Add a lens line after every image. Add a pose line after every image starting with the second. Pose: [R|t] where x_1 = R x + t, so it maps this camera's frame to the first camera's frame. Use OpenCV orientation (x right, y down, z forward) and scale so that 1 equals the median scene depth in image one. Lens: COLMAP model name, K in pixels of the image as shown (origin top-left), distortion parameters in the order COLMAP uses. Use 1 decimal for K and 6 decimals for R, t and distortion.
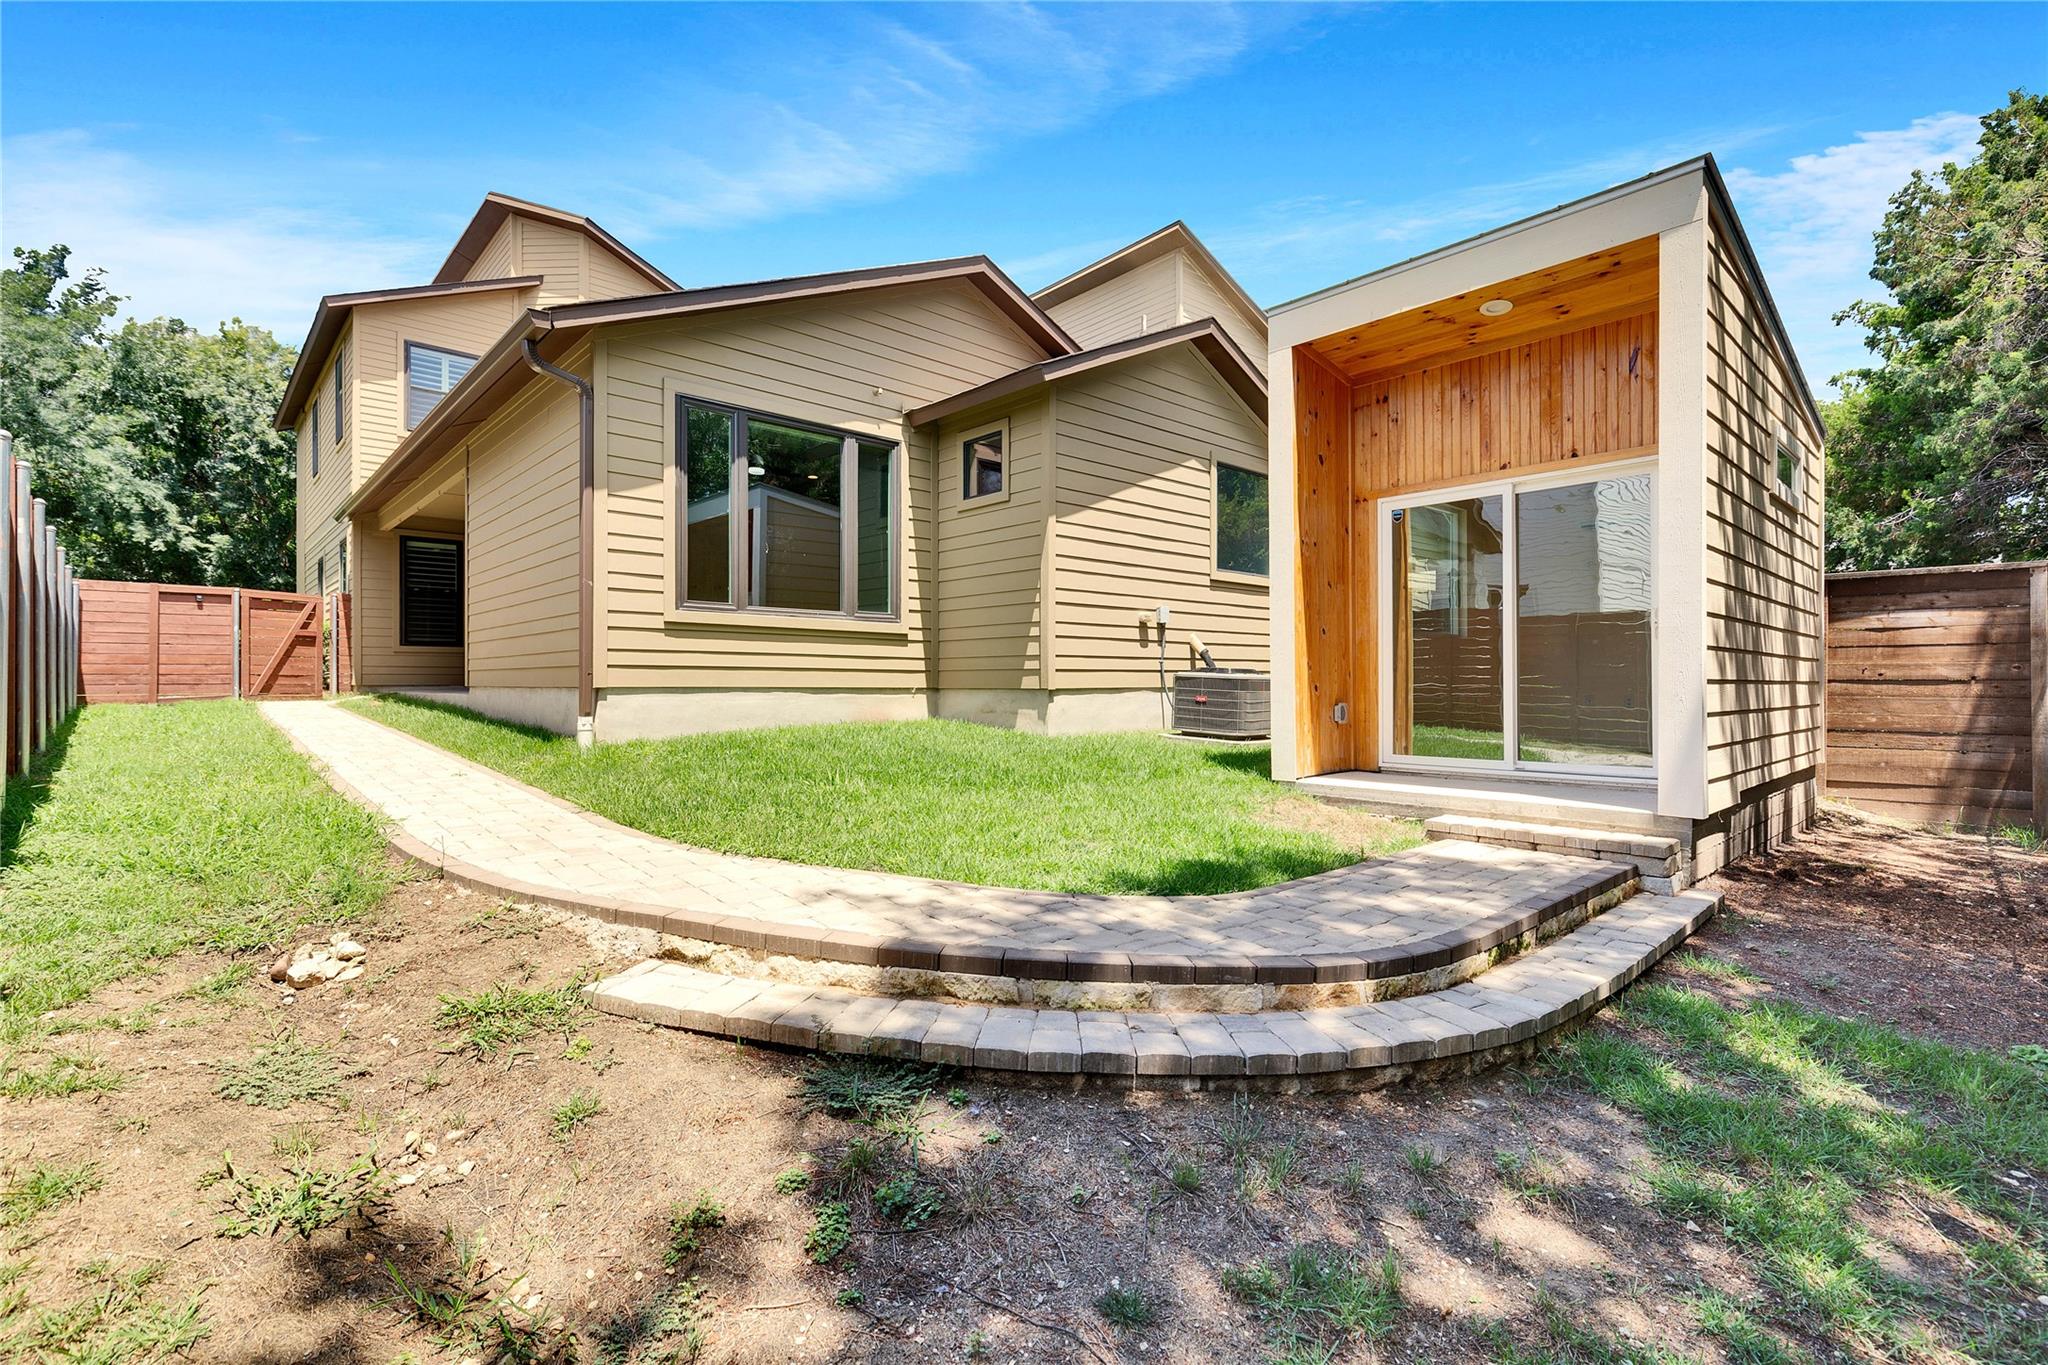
lens RADIAL K [[924.3, 0, 1020.2], [0, 924.3, 689.3], [0, 0, 1]] dist [0.009988, -0.001376]
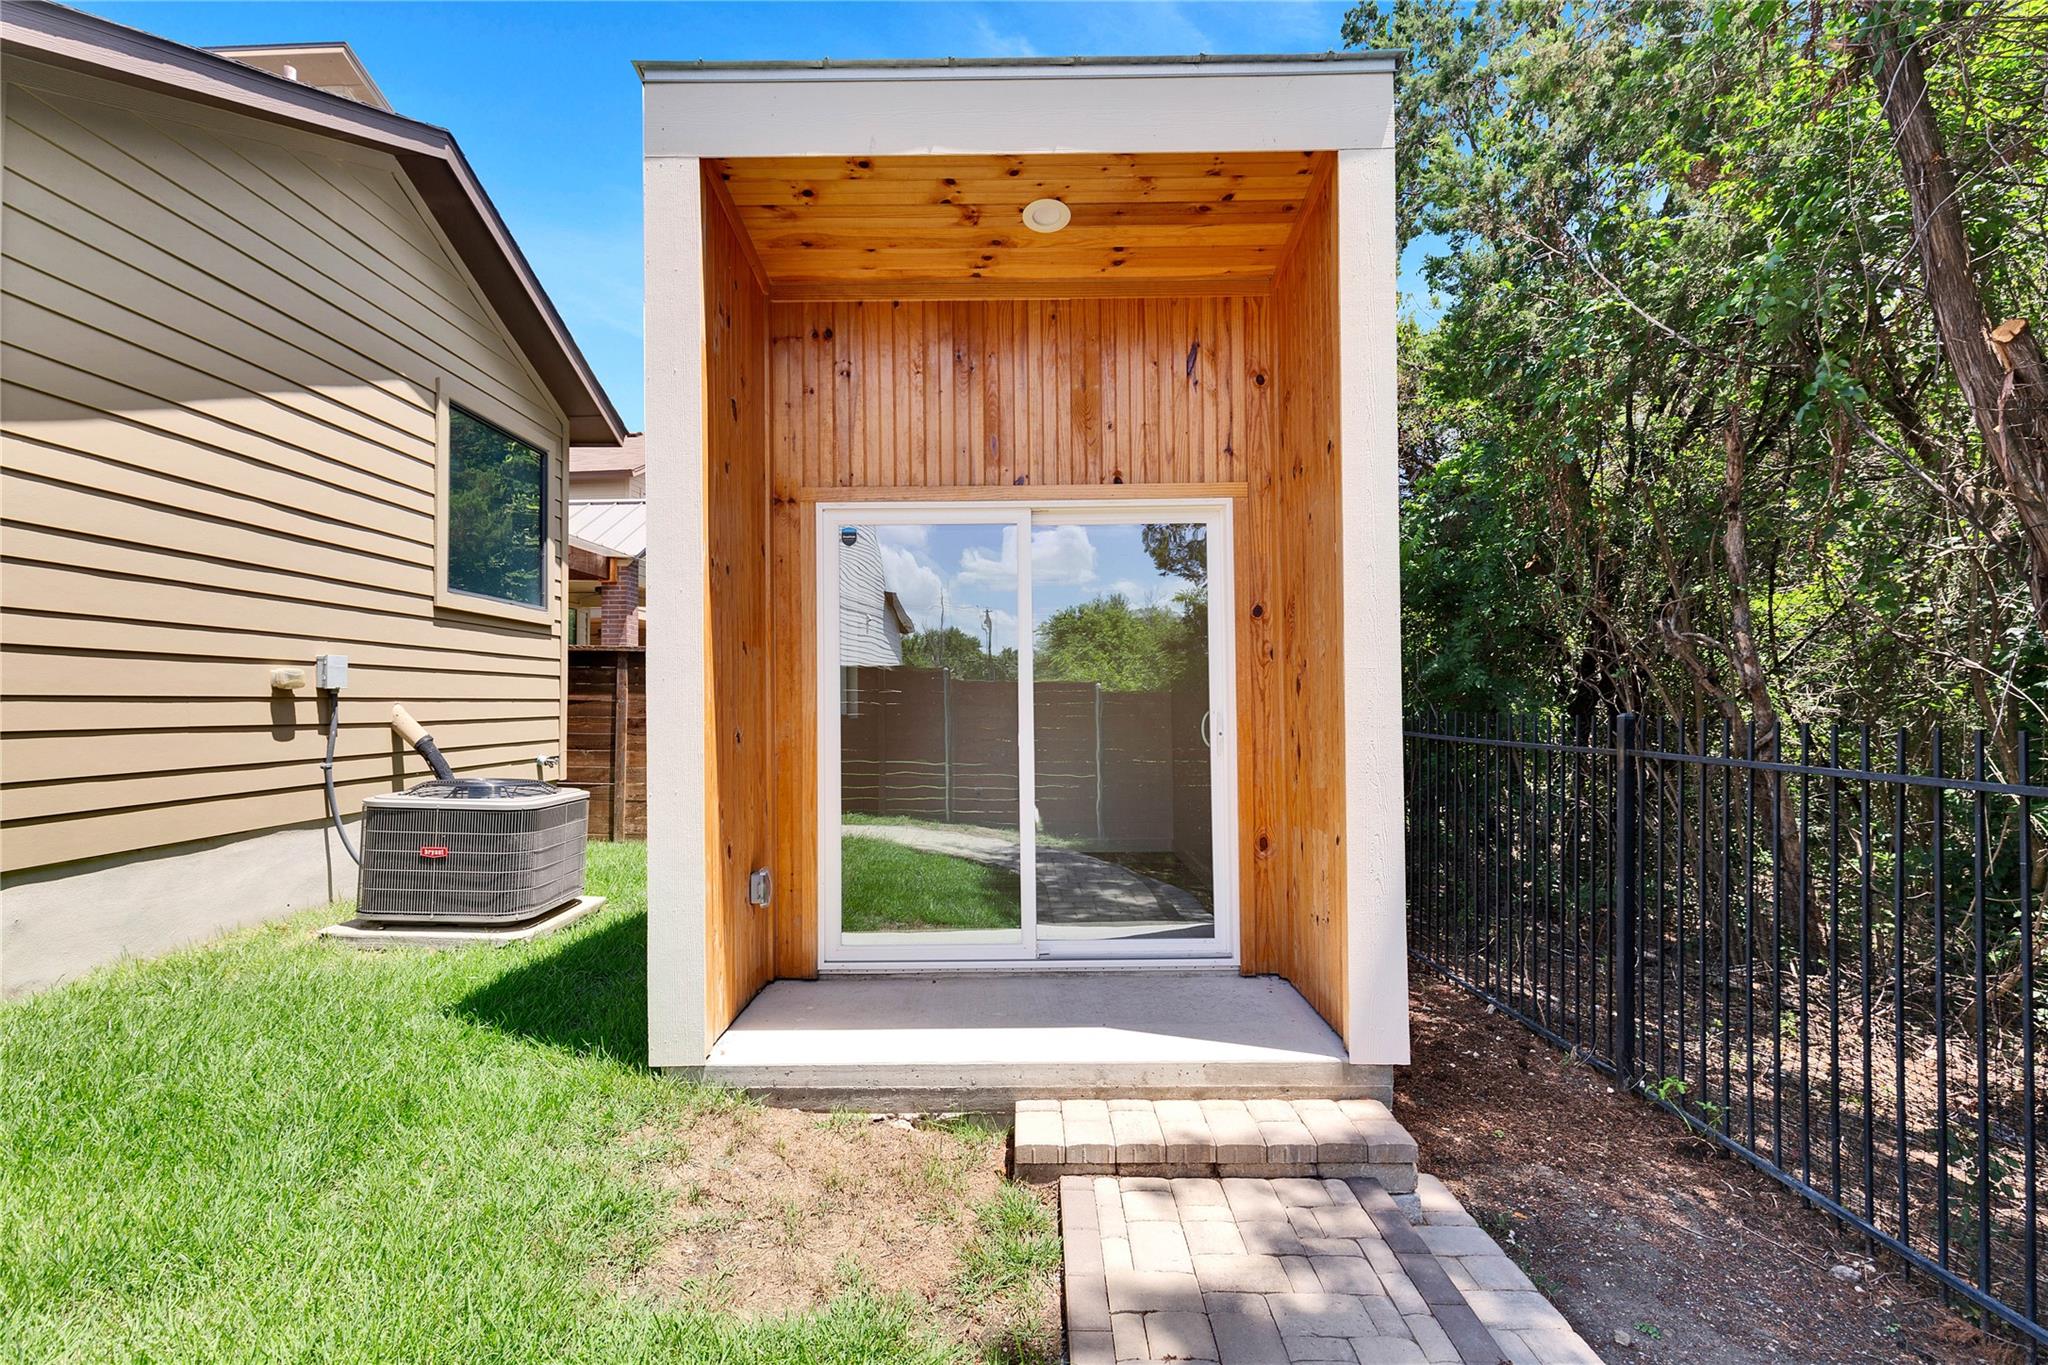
lens RADIAL K [[924.3, 0, 1024.1], [0, 924.3, 677.7], [0, 0, 1]] dist [0.009988, -0.001376]
pose [[0.678277, 0.017174, 0.734606, 0.052298], [0.011458, 0.999358, -0.033942, -0.074361], [-0.734717, 0.031439, 0.677645, 0.511002]]
